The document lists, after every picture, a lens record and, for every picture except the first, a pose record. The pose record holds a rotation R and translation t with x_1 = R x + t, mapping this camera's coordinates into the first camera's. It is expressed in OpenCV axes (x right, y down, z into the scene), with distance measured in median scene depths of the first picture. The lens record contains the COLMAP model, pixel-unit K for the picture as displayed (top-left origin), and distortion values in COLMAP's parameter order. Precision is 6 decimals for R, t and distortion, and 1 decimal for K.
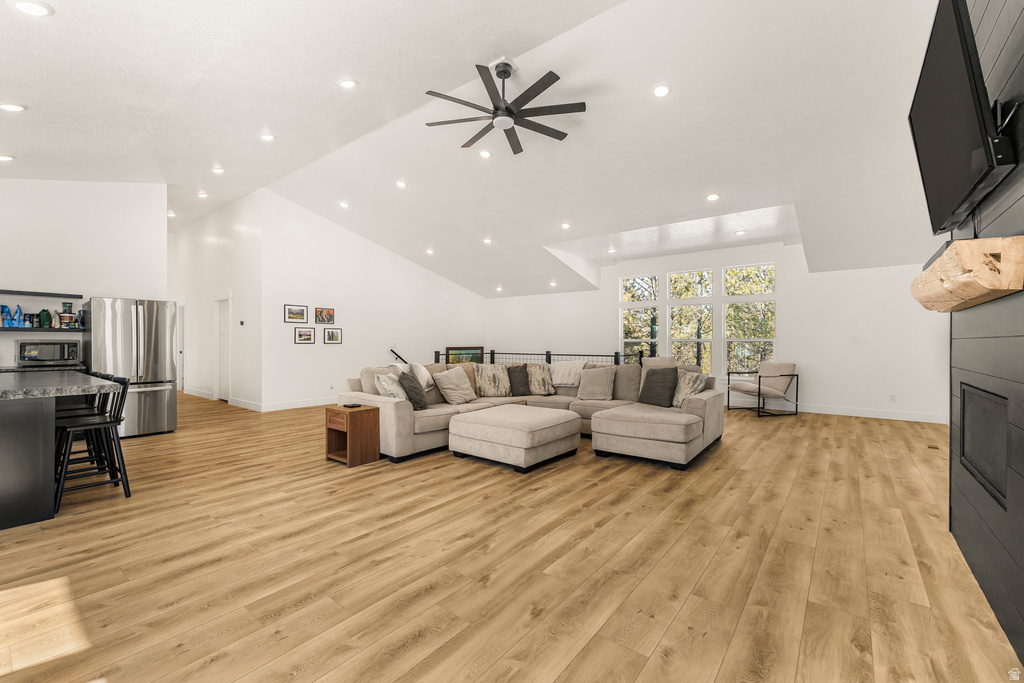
lens RADIAL K [[433.0, 0, 507.2], [0, 433.0, 342.0], [0, 0, 1]] dist [-0.000374, 0.000846]
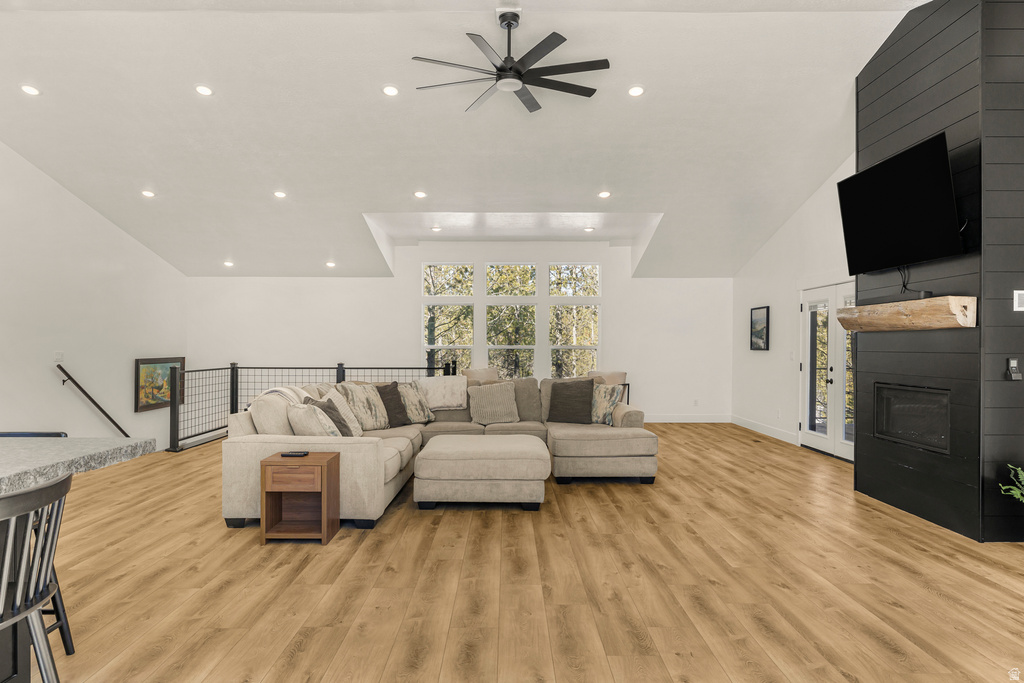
lens RADIAL K [[665.6, 0, 510.2], [0, 665.6, 351.4], [0, 0, 1]] dist [0.000777, 0.000227]
pose [[0.779588, -0.004807, 0.626275, -0.931734], [-0.001206, 0.999957, 0.009176, -0.020600], [-0.626292, -0.007909, 0.779549, 0.028028]]
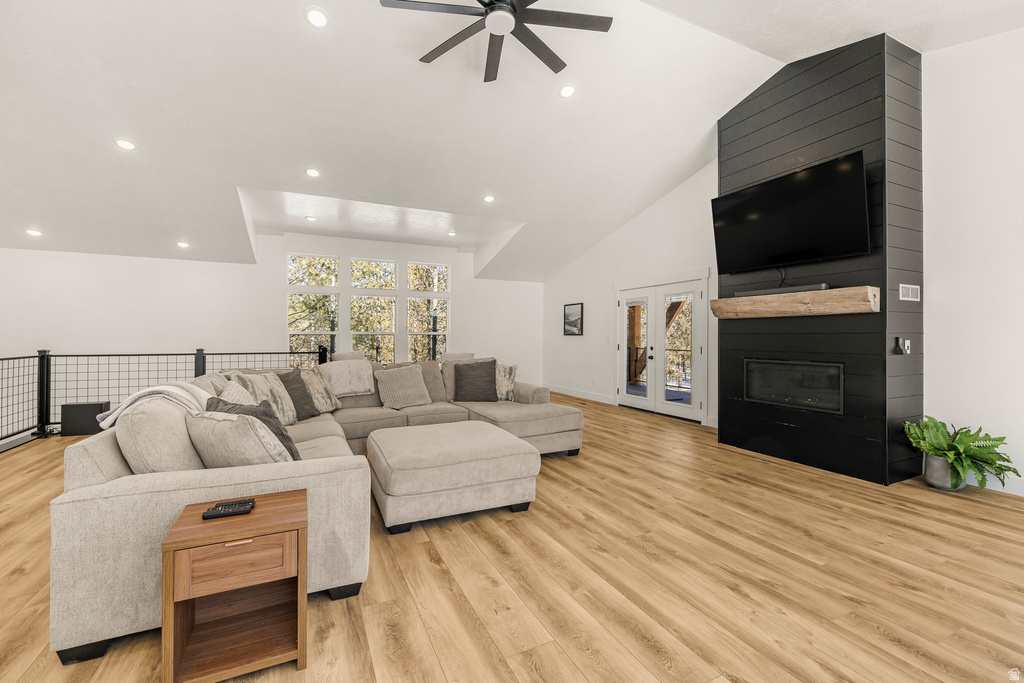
lens RADIAL K [[433.0, 0, 511.5], [0, 433.0, 337.2], [0, 0, 1]] dist [-0.000374, 0.000846]
pose [[0.432466, -0.002607, 0.901647, -0.745119], [-0.001595, 0.999992, 0.003657, 0.000747], [-0.901649, -0.003019, 0.432458, 0.800574]]
